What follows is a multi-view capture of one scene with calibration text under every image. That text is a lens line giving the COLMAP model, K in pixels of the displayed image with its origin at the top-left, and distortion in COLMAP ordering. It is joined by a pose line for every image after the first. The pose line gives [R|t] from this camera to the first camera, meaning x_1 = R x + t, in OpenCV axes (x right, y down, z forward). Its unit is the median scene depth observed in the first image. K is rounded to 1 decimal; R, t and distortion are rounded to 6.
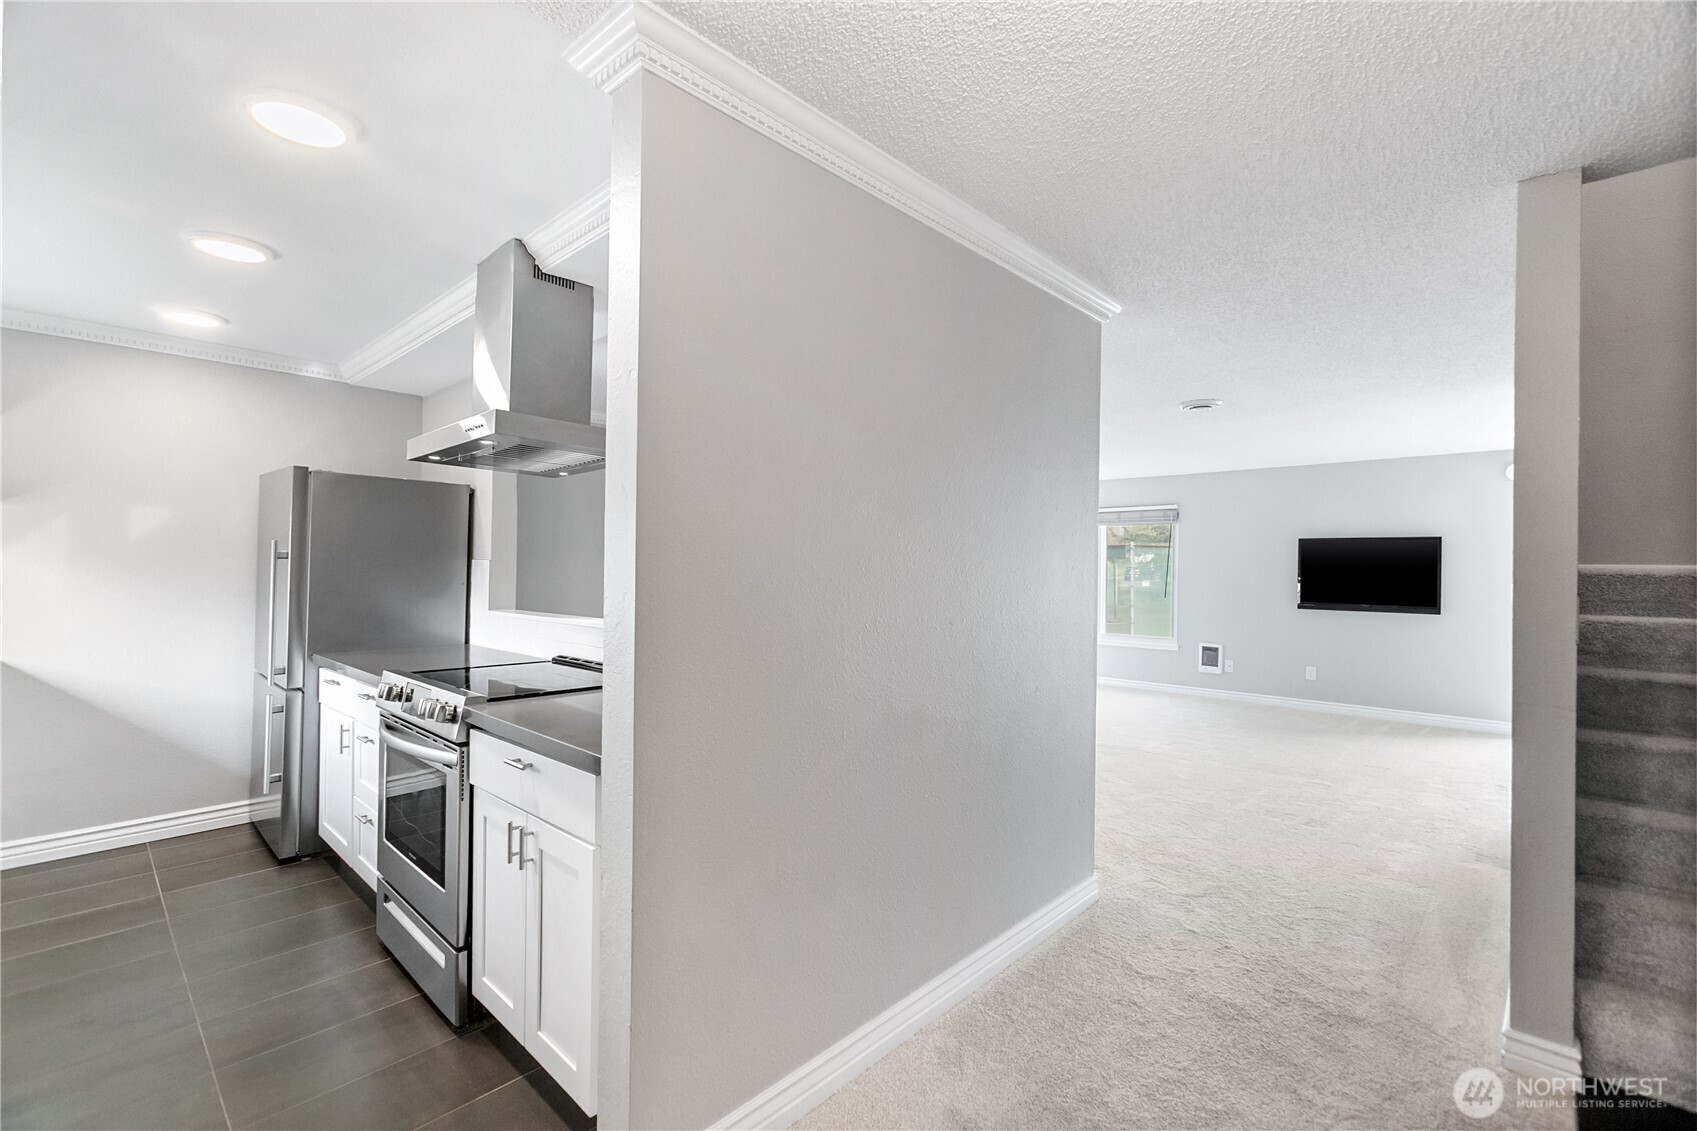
lens RADIAL K [[732.3, 0, 848.5], [0, 732.3, 565.5], [0, 0, 1]] dist [-0.014597, 0.010143]
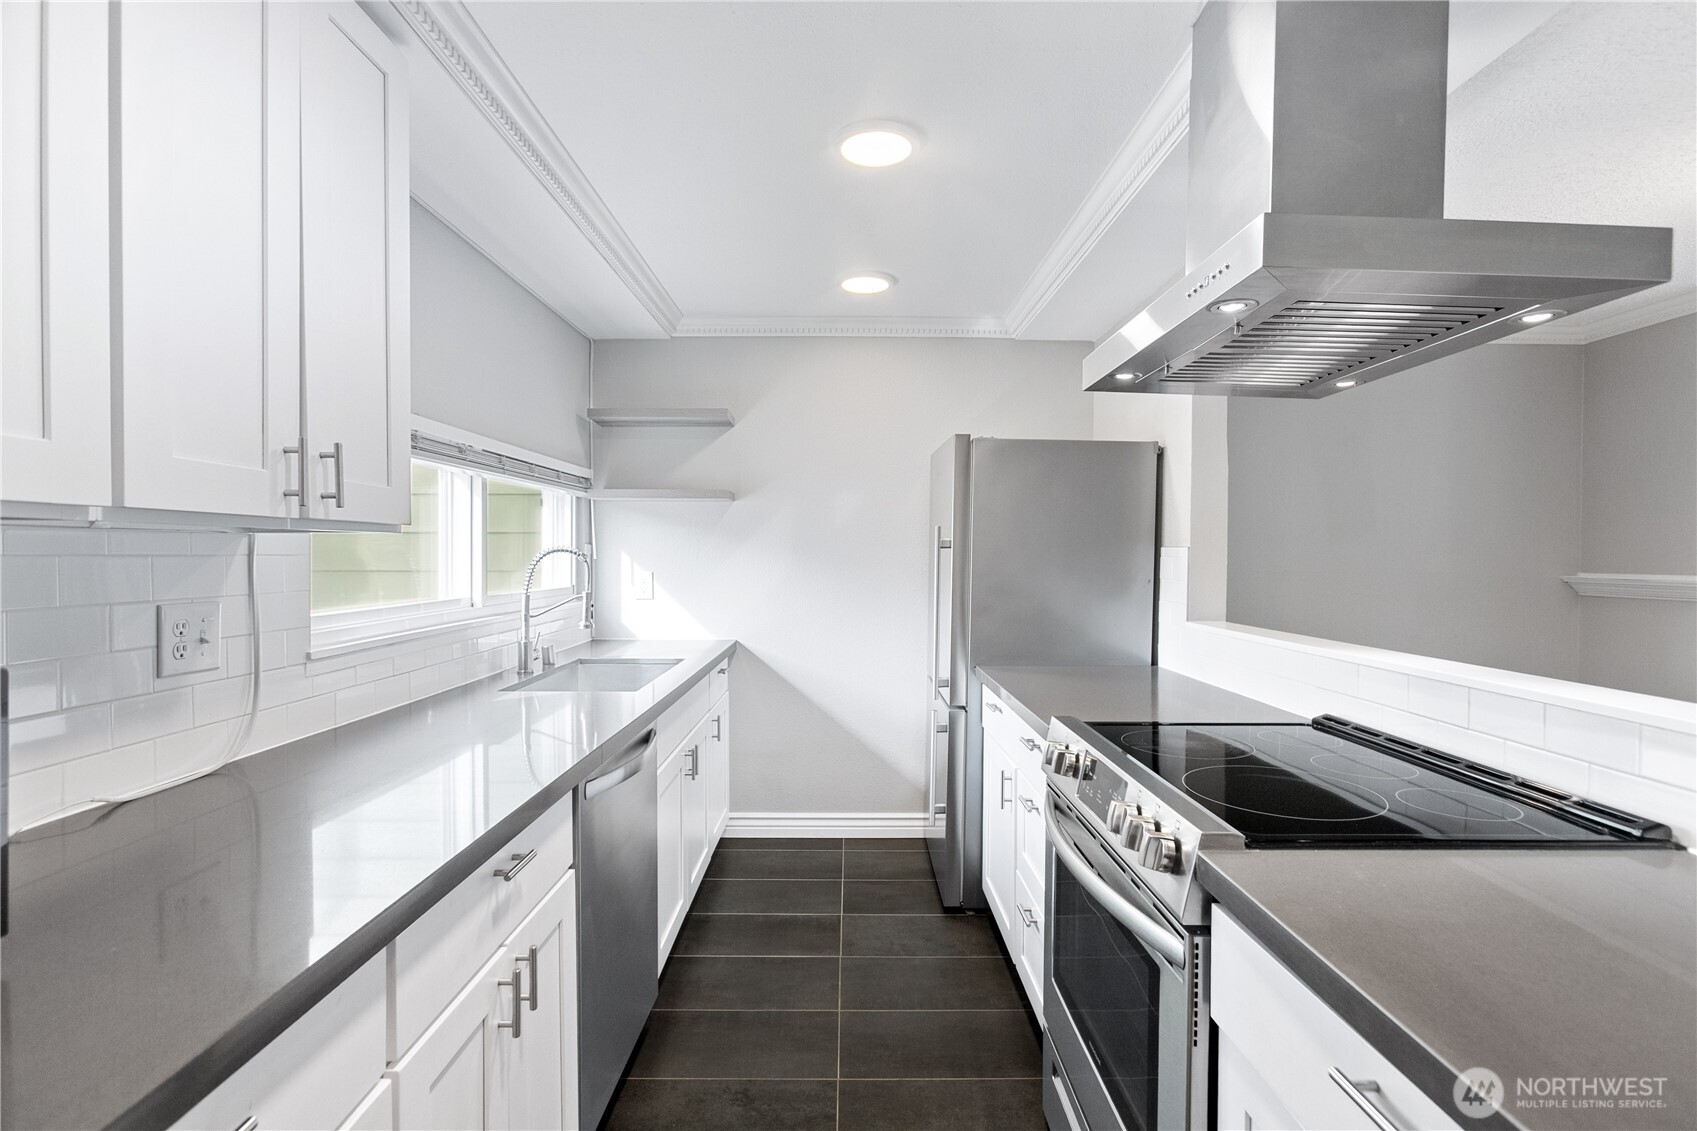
lens RADIAL K [[796.2, 0, 848.5], [0, 796.2, 565.5], [0, 0, 1]] dist [-0.025699, 0.017019]
pose [[0.683330, 0.003955, -0.730099, -0.191839], [0.005259, 0.999933, 0.010339, 0.000533], [0.730090, -0.010905, 0.683264, 0.301531]]
